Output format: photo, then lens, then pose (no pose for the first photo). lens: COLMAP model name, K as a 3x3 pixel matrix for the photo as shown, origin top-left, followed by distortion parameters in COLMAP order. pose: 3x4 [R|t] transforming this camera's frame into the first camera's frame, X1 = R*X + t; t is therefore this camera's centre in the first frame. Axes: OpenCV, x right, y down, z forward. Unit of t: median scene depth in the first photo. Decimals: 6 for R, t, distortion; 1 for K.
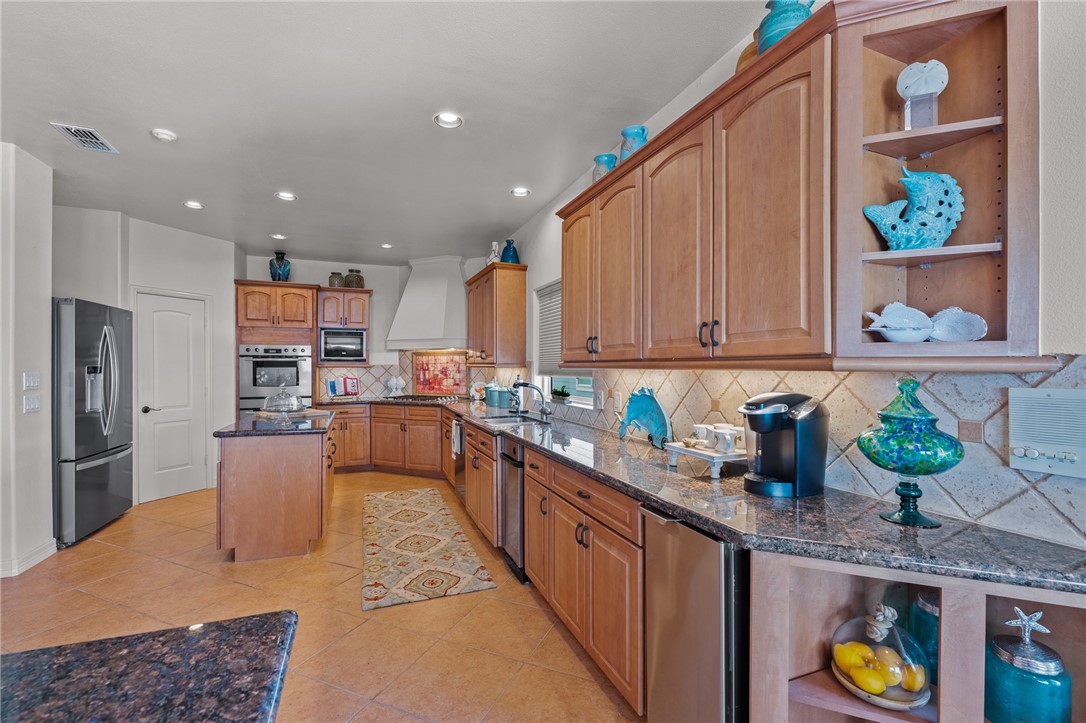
lens RADIAL K [[462.6, 0, 539.3], [0, 462.6, 365.2], [0, 0, 1]] dist [-0.002247, -0.000808]
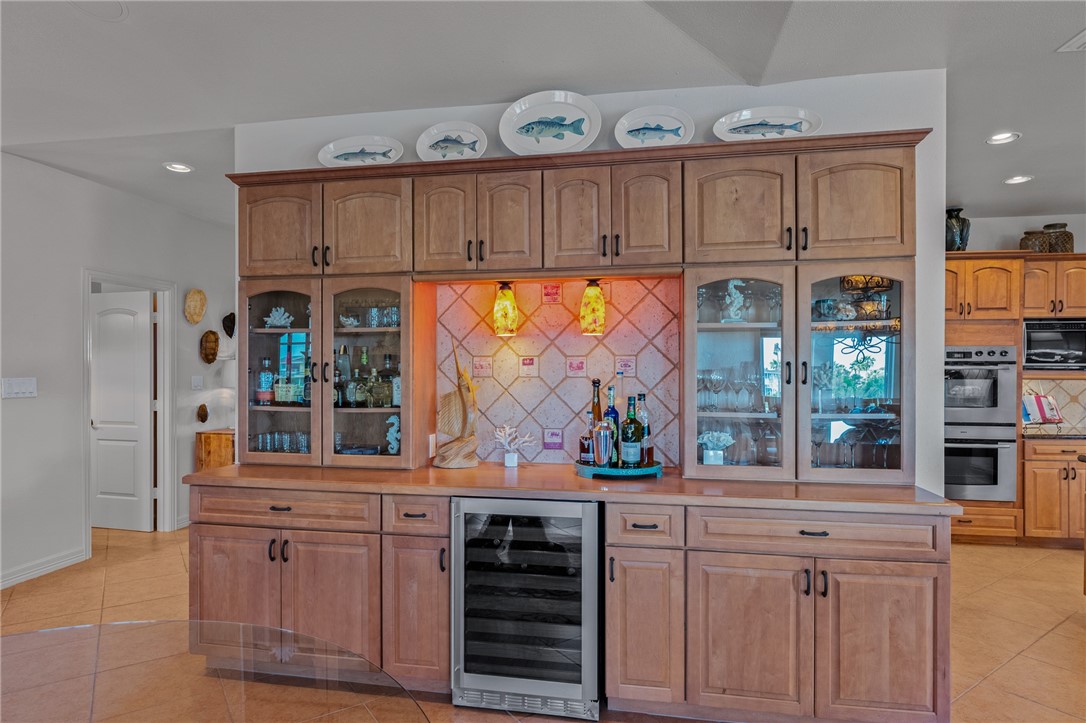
lens RADIAL K [[601.4, 0, 540.9], [0, 601.4, 372.7], [0, 0, 1]] dist [-0.005019, 0.001809]
pose [[0.847253, 0.005112, -0.531166, -0.776938], [-0.002754, 0.999983, 0.005231, -0.009587], [0.531183, -0.002969, 0.847252, -0.081667]]
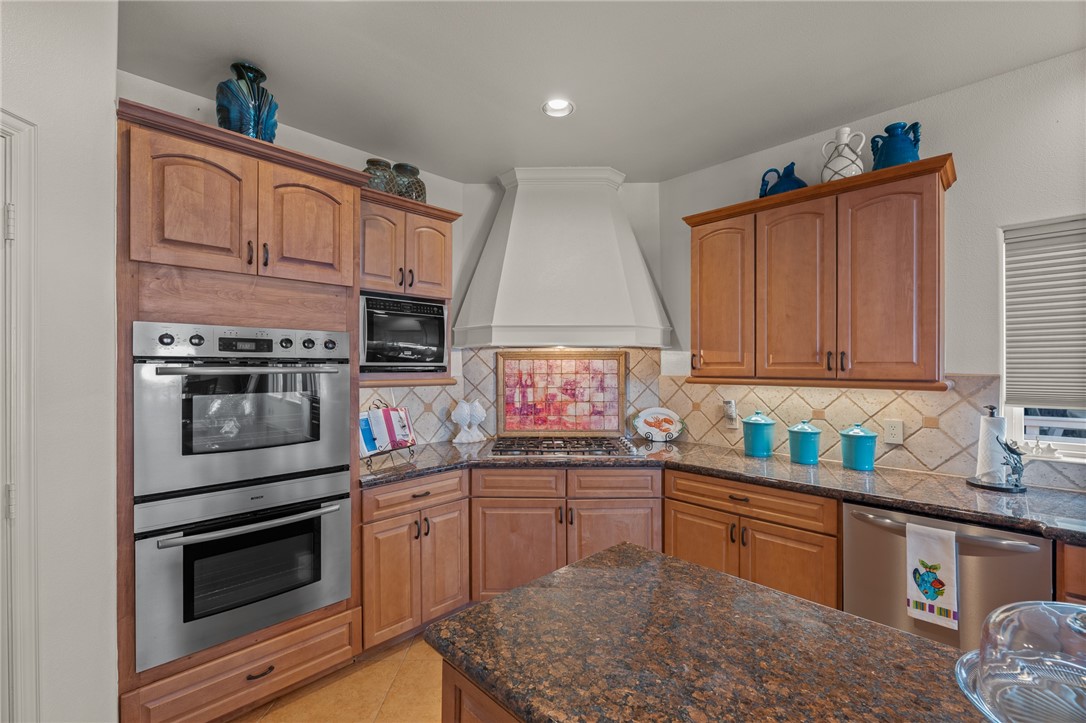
lens RADIAL K [[462.6, 0, 544.0], [0, 462.6, 366.2], [0, 0, 1]] dist [-0.002247, -0.000808]
pose [[0.920524, -0.000327, 0.390685, -0.629206], [-0.000493, 0.999998, 0.001998, -0.019613], [-0.390685, -0.002032, 0.920522, 0.746589]]
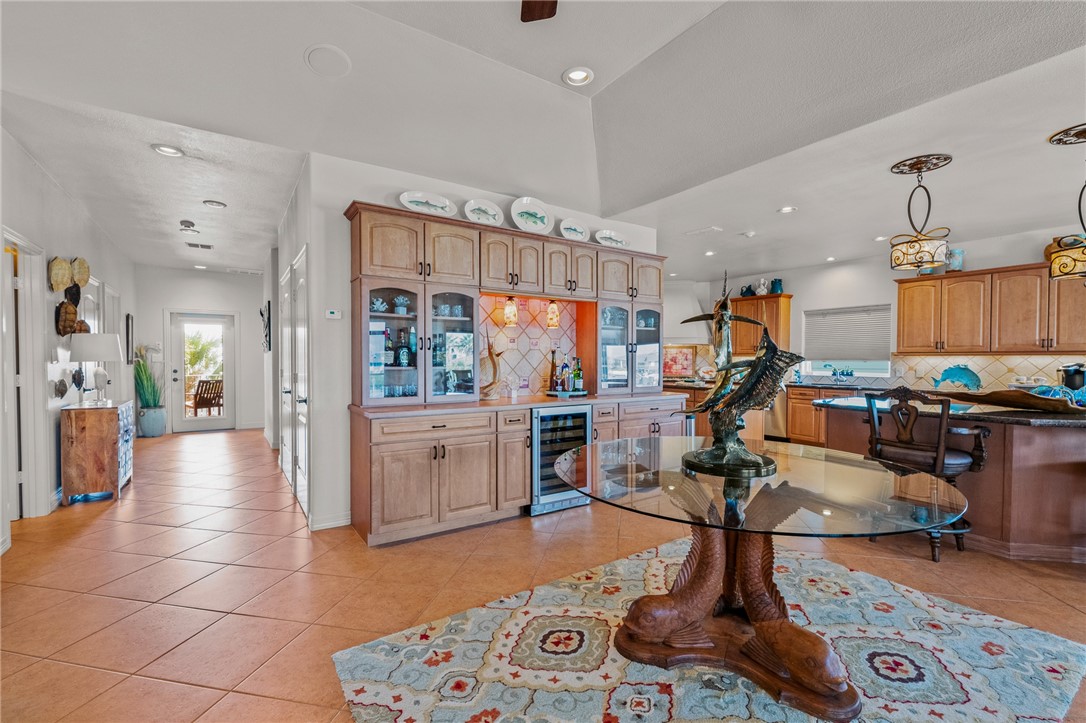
lens RADIAL K [[462.6, 0, 541.6], [0, 462.6, 370.4], [0, 0, 1]] dist [-0.002247, -0.000808]
pose [[0.979004, -0.000159, 0.203843, -1.287721], [-0.004991, 0.999681, 0.024748, 0.018688], [-0.203782, -0.025245, 0.978691, -0.463289]]
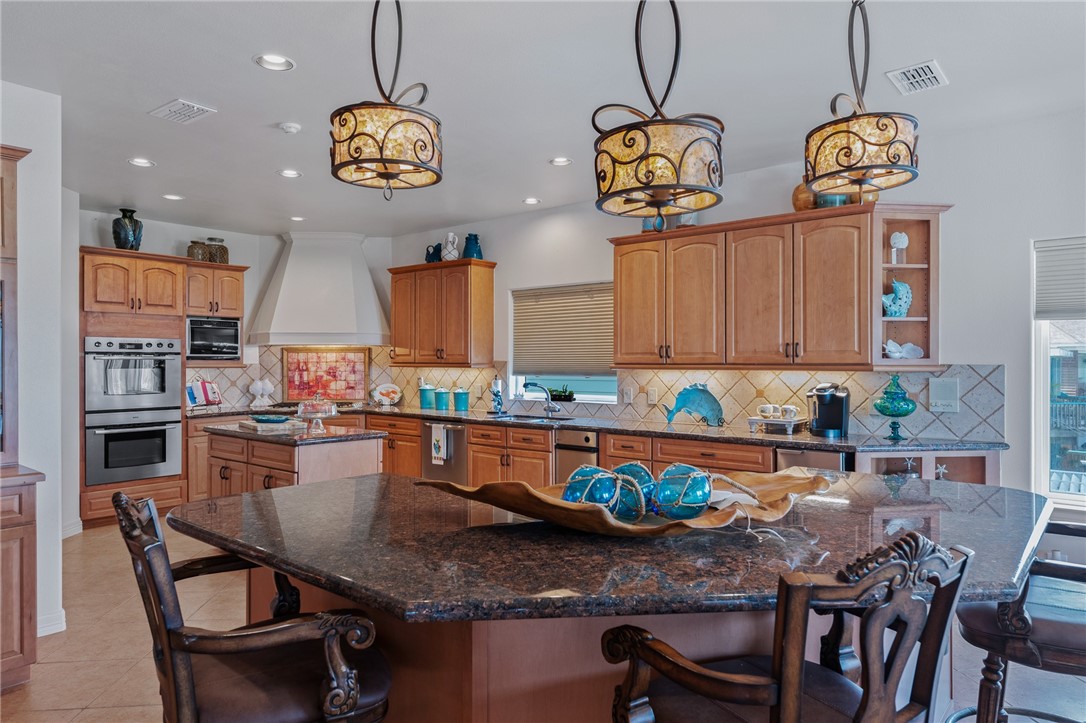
lens RADIAL K [[668.9, 0, 537.1], [0, 668.9, 361.6], [0, 0, 1]] dist [0.013375, -0.015453]
pose [[0.880398, -0.001225, 0.474234, -0.636516], [-0.000287, 0.999995, 0.003114, -0.012233], [-0.474235, -0.002878, 0.880393, -0.289484]]
